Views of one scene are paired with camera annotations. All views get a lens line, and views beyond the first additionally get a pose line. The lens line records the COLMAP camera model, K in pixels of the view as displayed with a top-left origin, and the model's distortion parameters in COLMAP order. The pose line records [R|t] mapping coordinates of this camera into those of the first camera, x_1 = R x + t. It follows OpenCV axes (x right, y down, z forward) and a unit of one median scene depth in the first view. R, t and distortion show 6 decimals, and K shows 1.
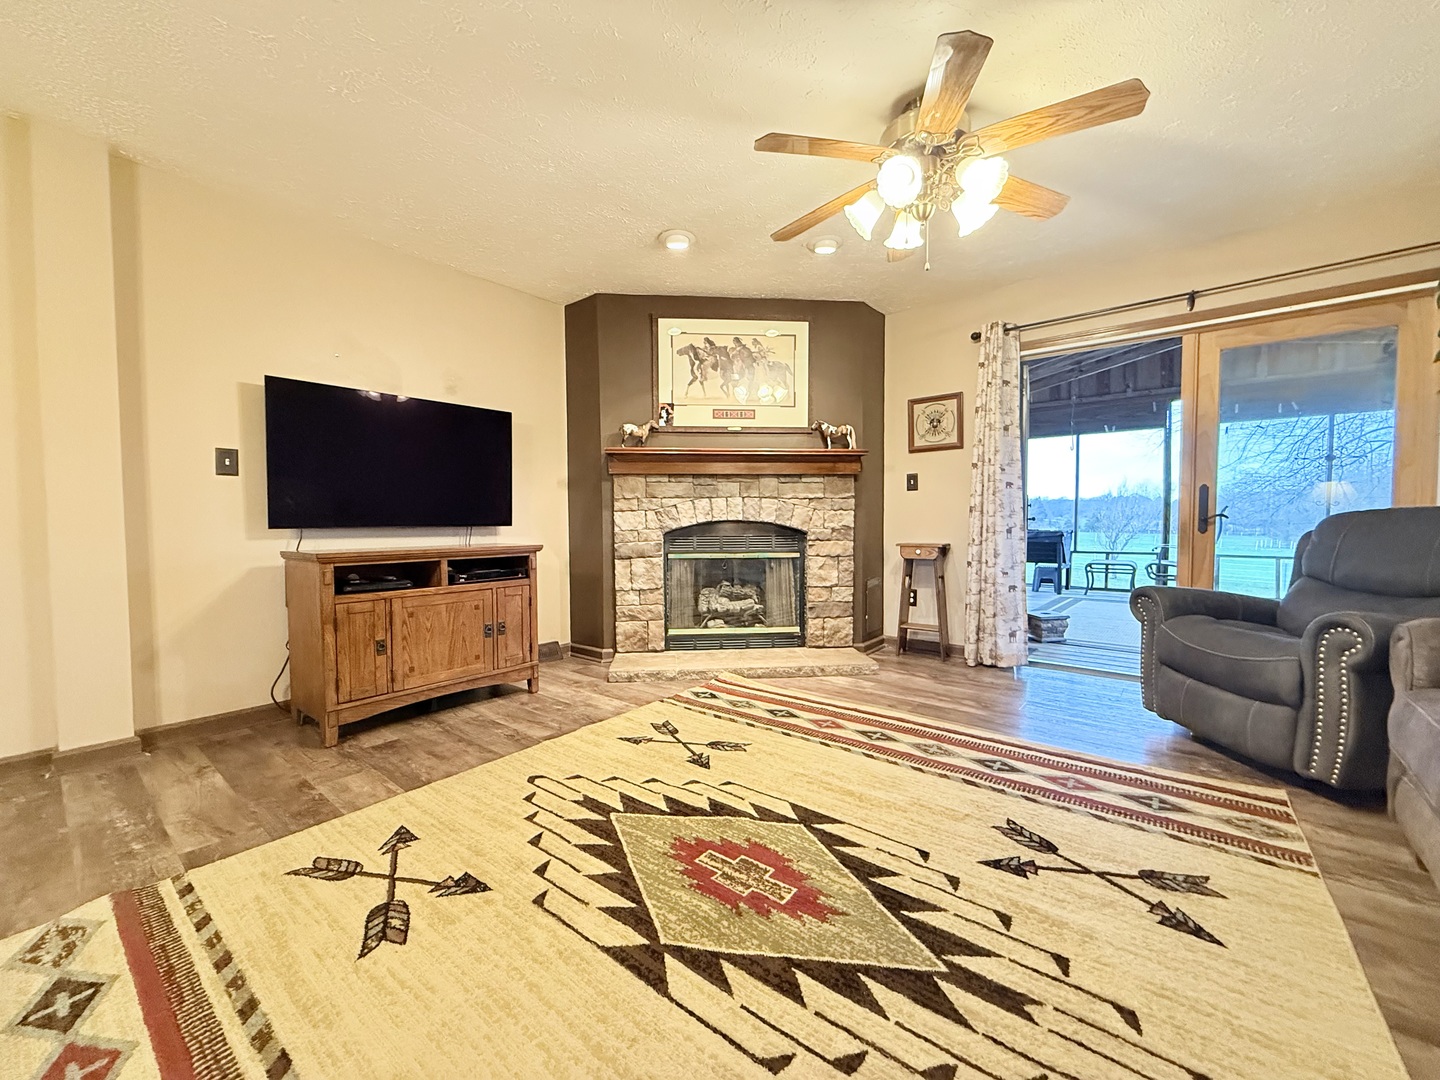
lens RADIAL K [[573.5, 0, 714.9], [0, 573.5, 539.3], [0, 0, 1]] dist [0.000137, 0.000129]
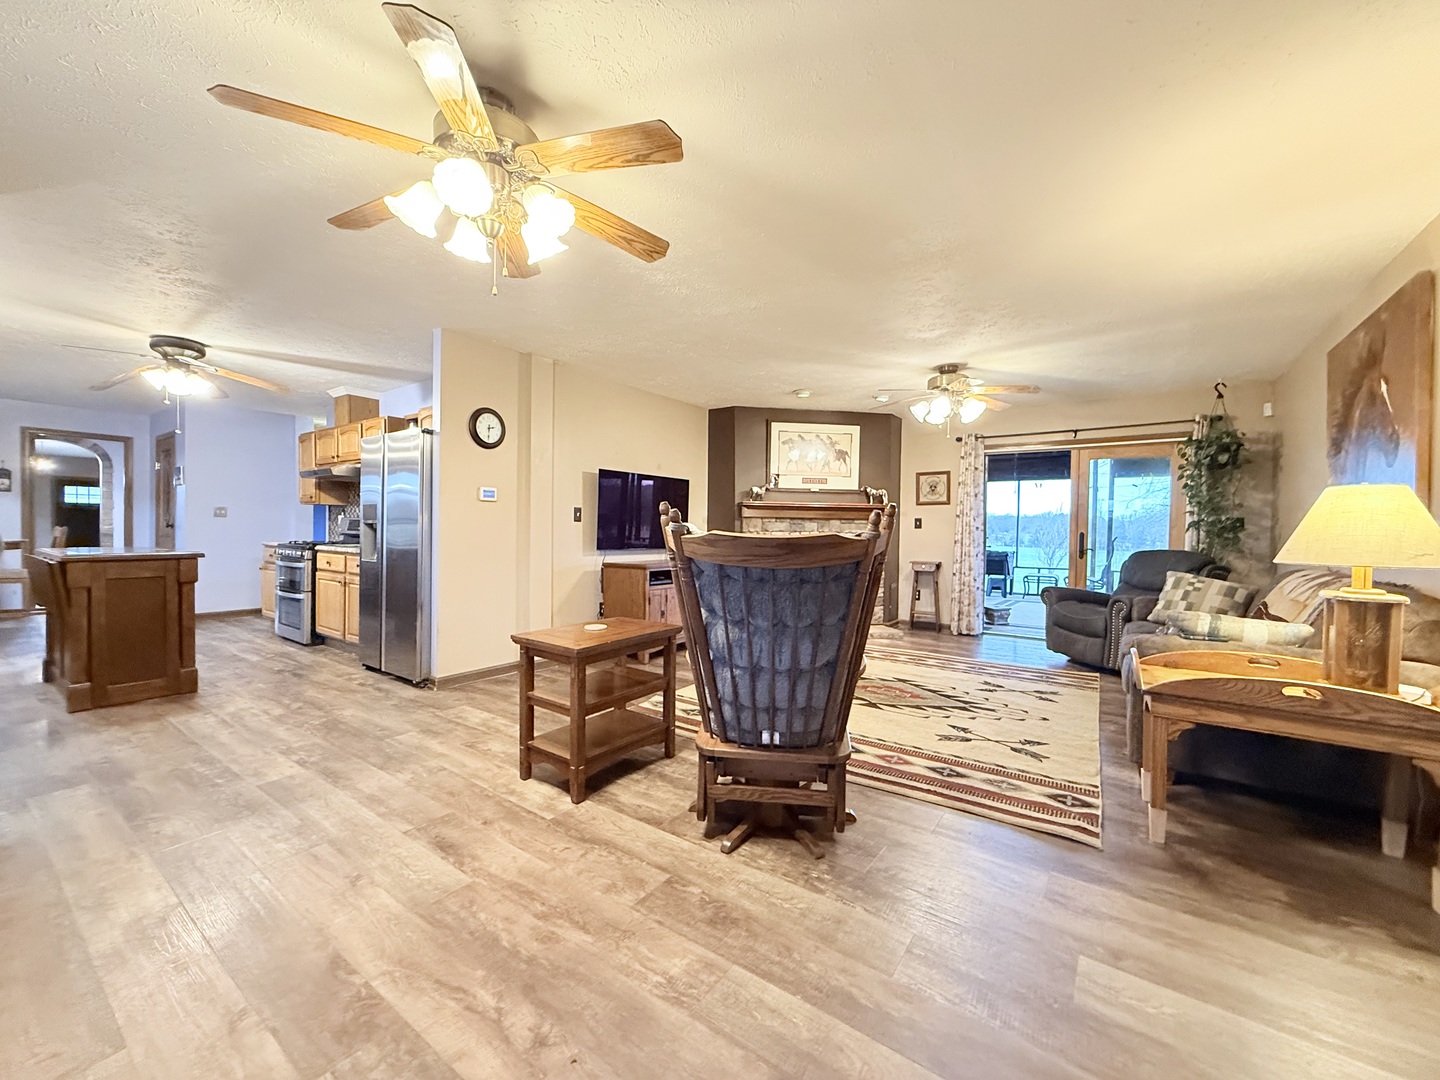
lens RADIAL K [[573.5, 0, 715.8], [0, 573.5, 539.1], [0, 0, 1]] dist [0.000137, 0.000129]
pose [[0.997135, 0.016534, 0.073809, -0.372819], [-0.015225, 0.999717, -0.018261, -0.019066], [-0.074090, 0.017085, 0.997105, -0.617309]]
